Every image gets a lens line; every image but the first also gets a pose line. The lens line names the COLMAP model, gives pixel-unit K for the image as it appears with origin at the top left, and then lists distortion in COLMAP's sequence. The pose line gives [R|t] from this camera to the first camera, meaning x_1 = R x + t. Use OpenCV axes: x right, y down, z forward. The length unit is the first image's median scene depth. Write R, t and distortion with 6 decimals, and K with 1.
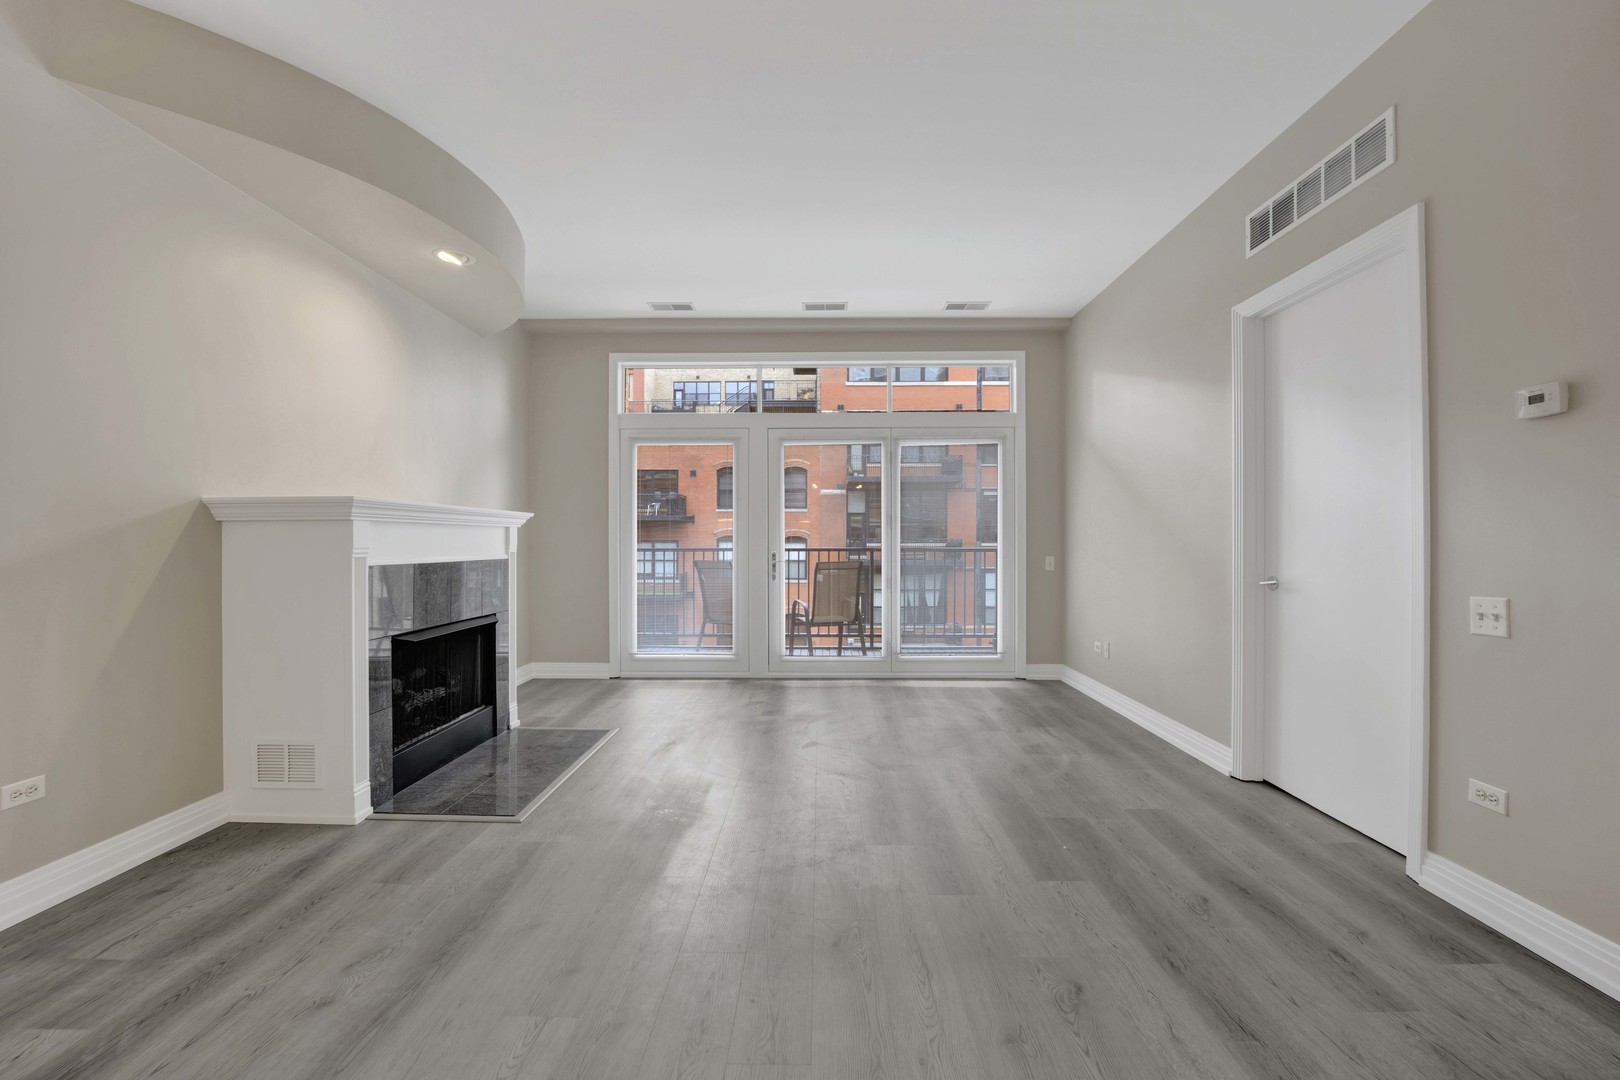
lens RADIAL K [[666.4, 0, 807.2], [0, 666.4, 541.6], [0, 0, 1]] dist [-0.026160, 0.001157]
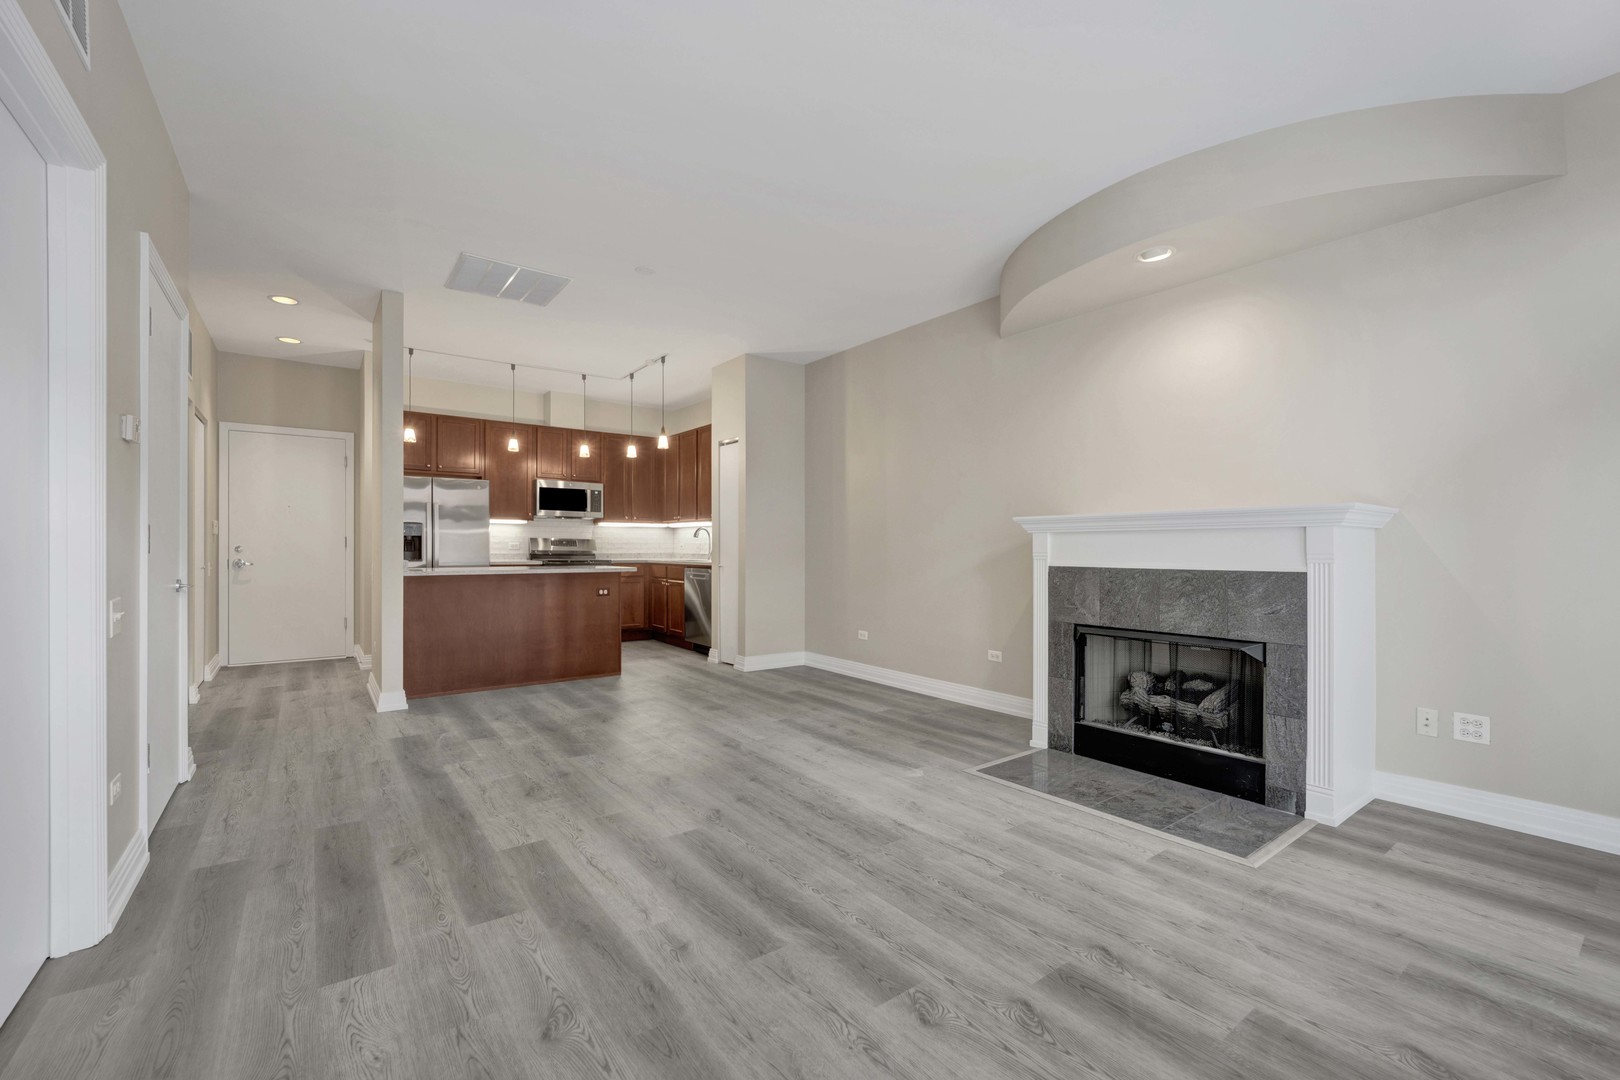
lens RADIAL K [[681.9, 0, 808.0], [0, 681.9, 545.0], [0, 0, 1]] dist [-0.021153, 0.000006]
pose [[-0.793771, -0.001779, -0.608214, 0.460405], [0.000935, 0.999991, -0.004145, -0.000080], [0.608215, -0.003859, -0.793763, 1.450362]]
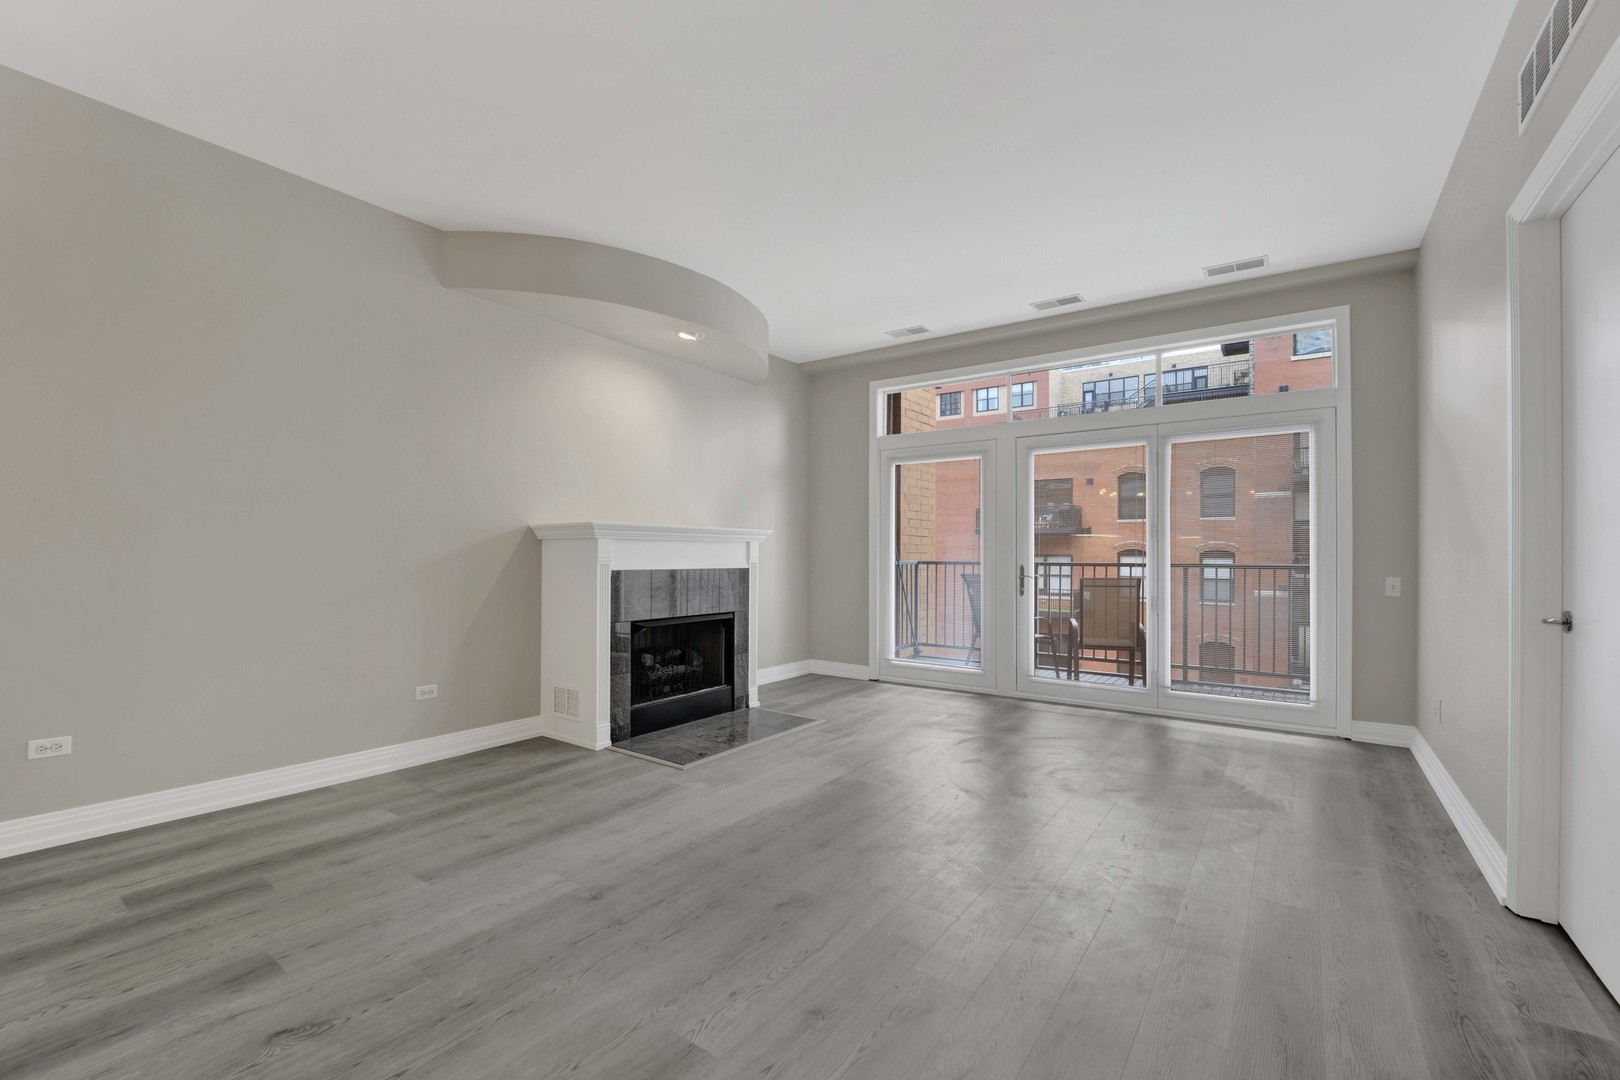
lens RADIAL K [[681.9, 0, 801.6], [0, 681.9, 551.0], [0, 0, 1]] dist [-0.021153, 0.000006]
pose [[0.819155, 0.001532, -0.573570, 0.409083], [-0.005057, 0.999977, -0.004551, -0.000044], [0.573550, 0.006628, 0.819144, 0.028625]]
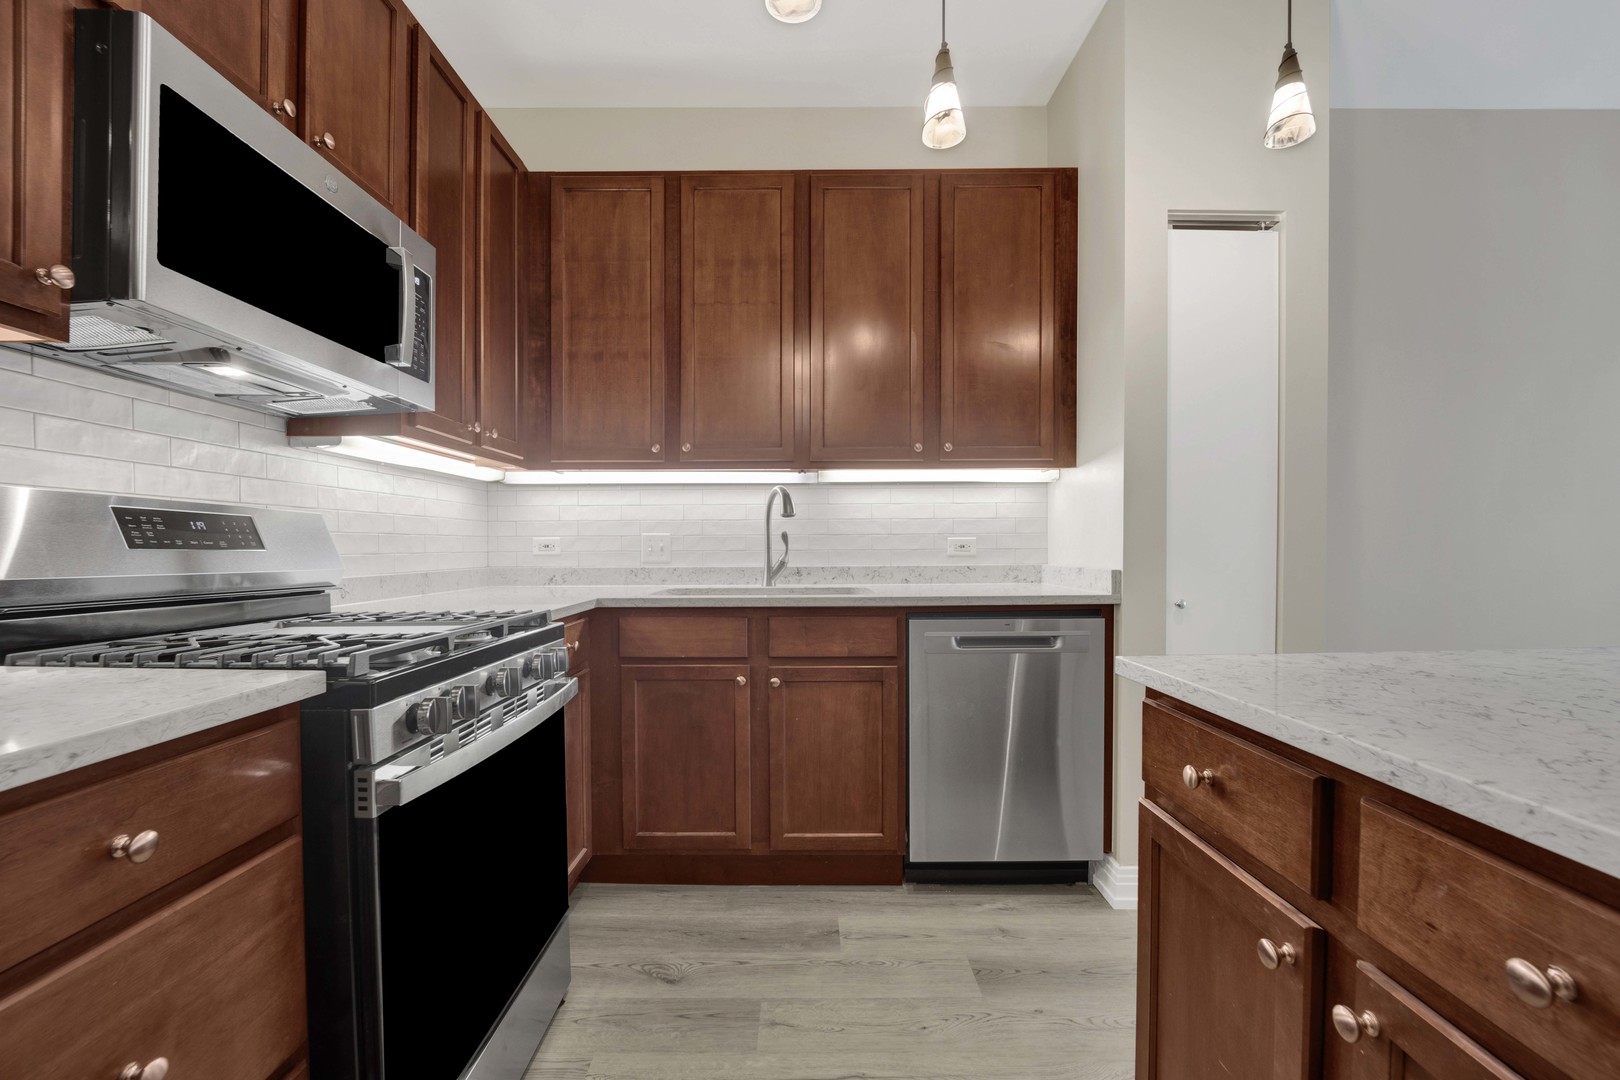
lens RADIAL K [[681.9, 0, 800.5], [0, 681.9, 558.4], [0, 0, 1]] dist [-0.021153, 0.000006]
pose [[0.012822, 0.017629, -0.999762, 0.091009], [0.008049, 0.999810, 0.017733, -0.004697], [0.999885, -0.008275, 0.012678, -0.584179]]
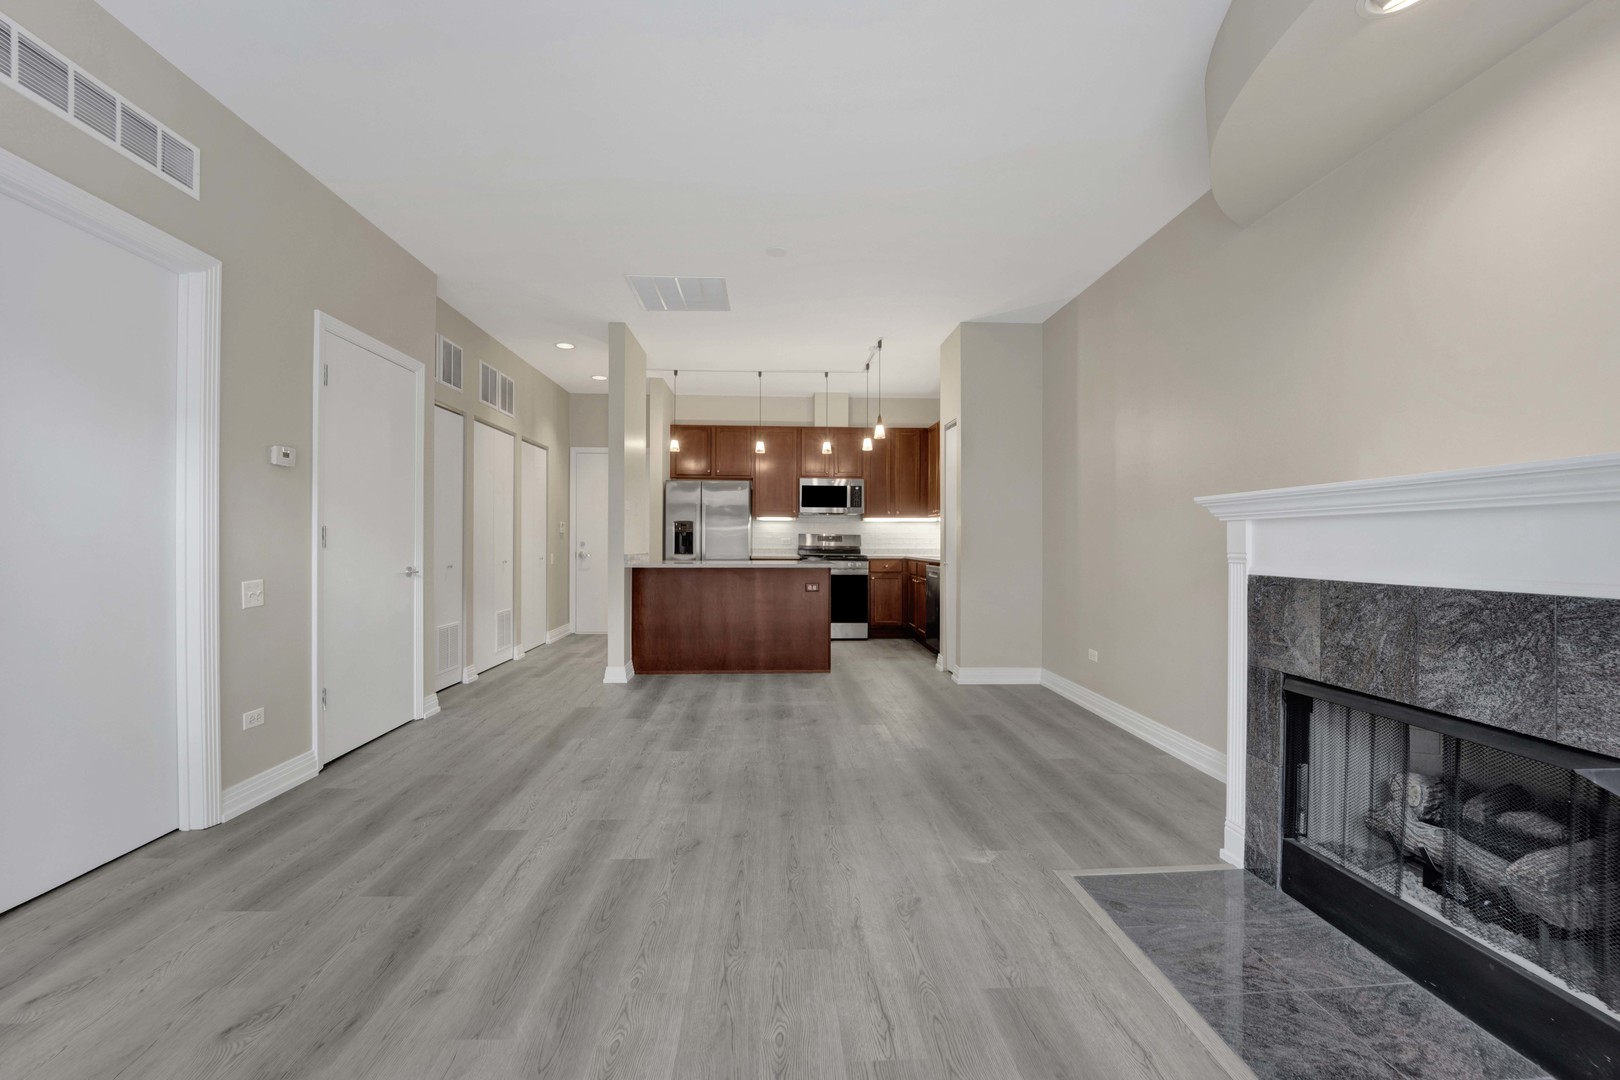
lens RADIAL K [[666.4, 0, 800.4], [0, 666.4, 537.8], [0, 0, 1]] dist [-0.026160, 0.001157]
pose [[-0.997851, -0.002996, -0.065450, -0.037872], [-0.002458, 0.999962, -0.008305, -0.000273], [0.065472, -0.008126, -0.997821, 1.440264]]
